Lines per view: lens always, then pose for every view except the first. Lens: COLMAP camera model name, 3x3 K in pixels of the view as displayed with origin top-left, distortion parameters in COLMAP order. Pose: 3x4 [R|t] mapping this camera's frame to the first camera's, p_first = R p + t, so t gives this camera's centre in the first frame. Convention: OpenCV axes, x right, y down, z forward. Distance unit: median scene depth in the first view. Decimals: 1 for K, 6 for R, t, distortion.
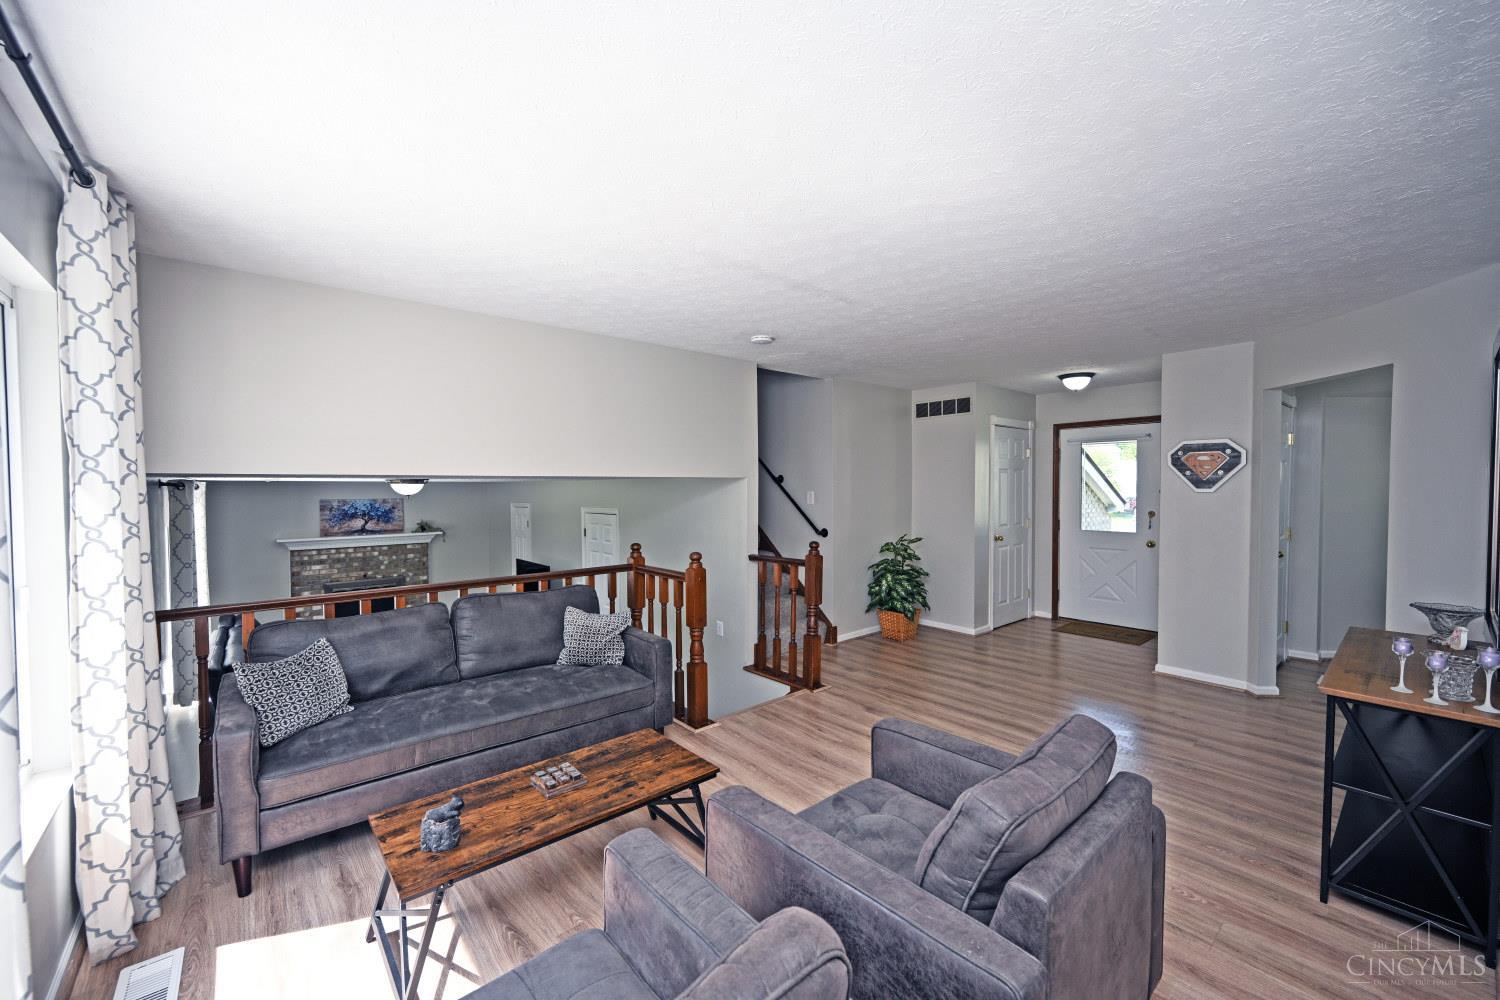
lens RADIAL K [[588.0, 0, 744.4], [0, 588.0, 500.2], [0, 0, 1]] dist [-0.001020, -0.000144]
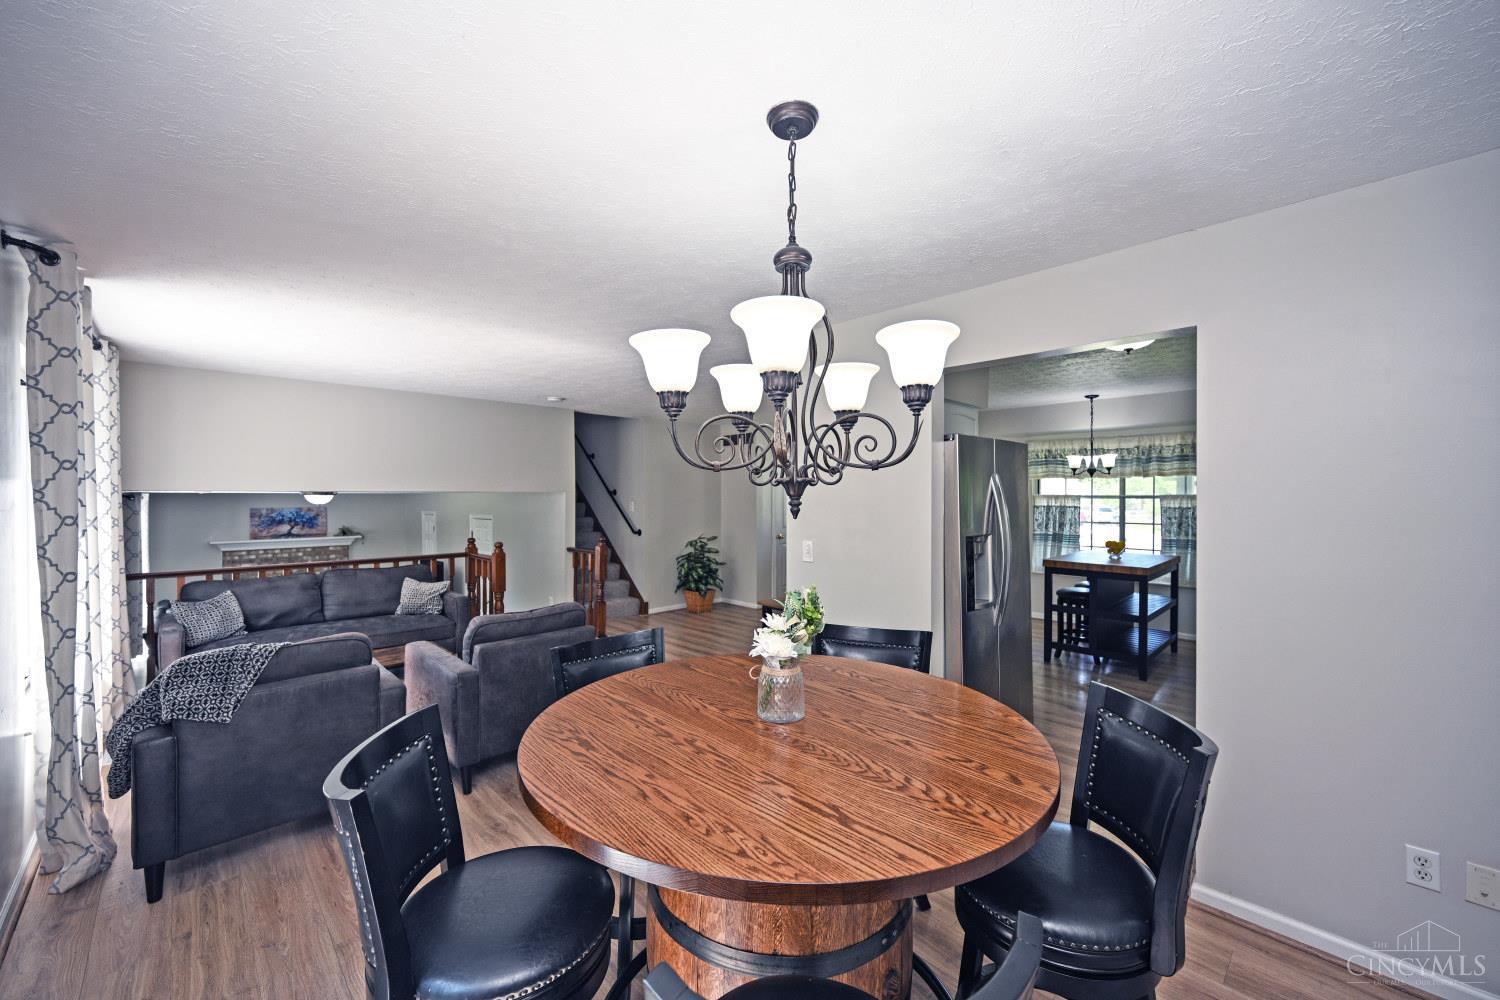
lens RADIAL K [[585.8, 0, 762.1], [0, 585.8, 498.8], [0, 0, 1]] dist [-0.007965, 0.000092]
pose [[0.997034, 0.002155, 0.076931, 0.294555], [-0.000621, 0.999800, -0.019965, 0.004577], [-0.076958, 0.019858, 0.996837, -0.338621]]
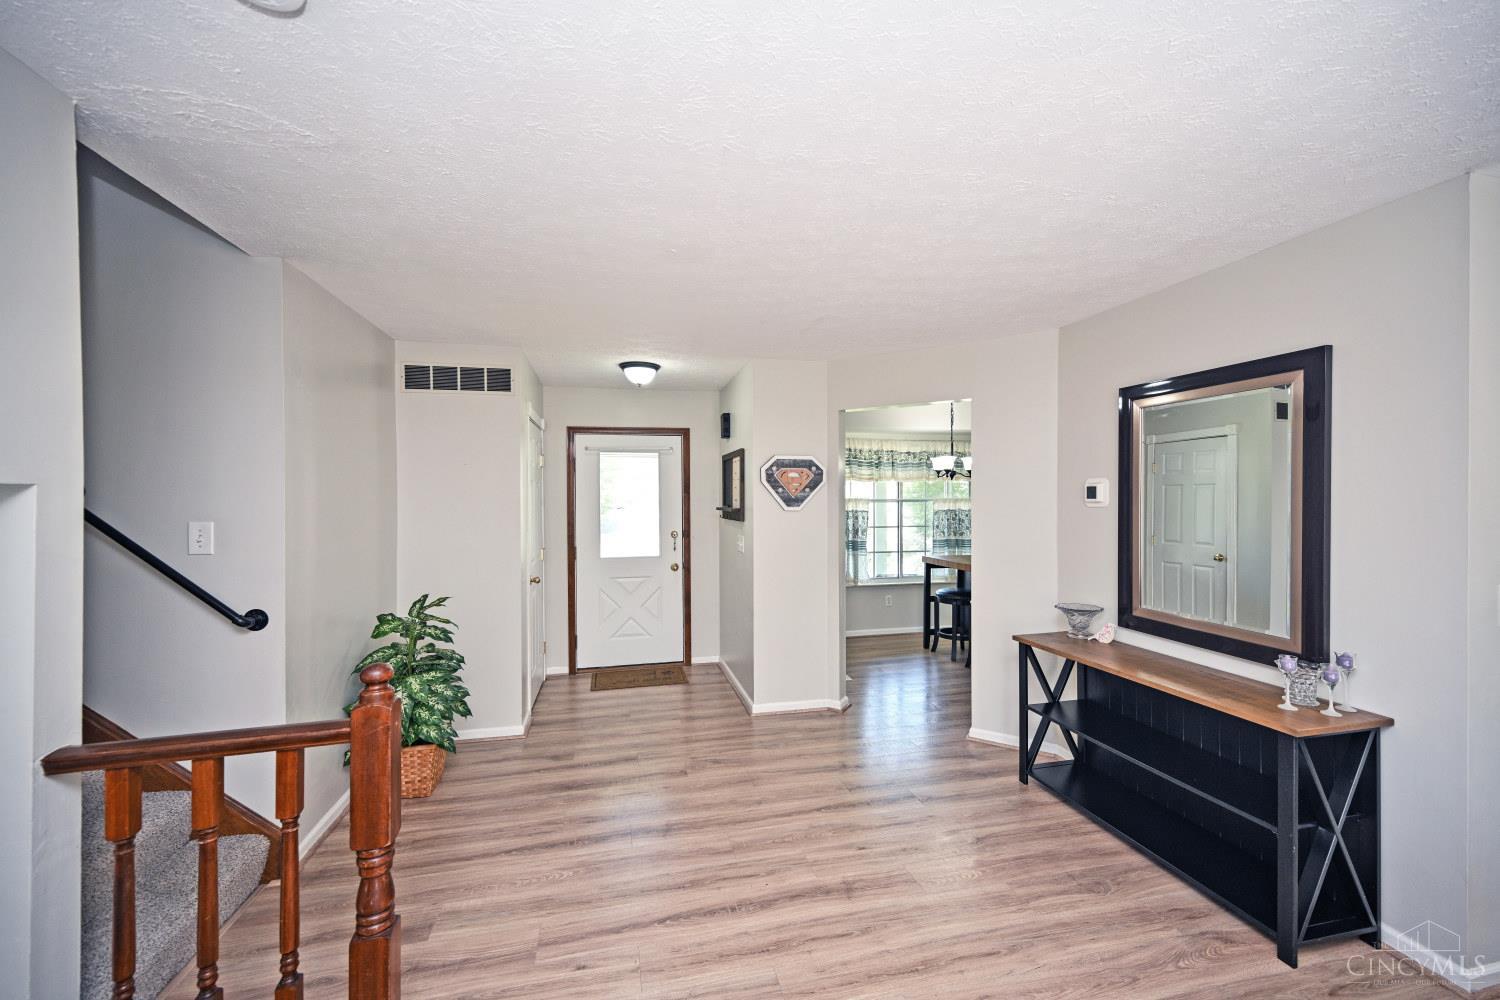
lens RADIAL K [[591.2, 0, 749.8], [0, 591.2, 504.4], [0, 0, 1]] dist [-0.000901, -0.000025]
pose [[0.463322, -0.006816, 0.886164, -0.070519], [0.025461, 0.999660, -0.005623, -0.015149], [-0.885824, 0.025168, 0.463338, 0.458745]]
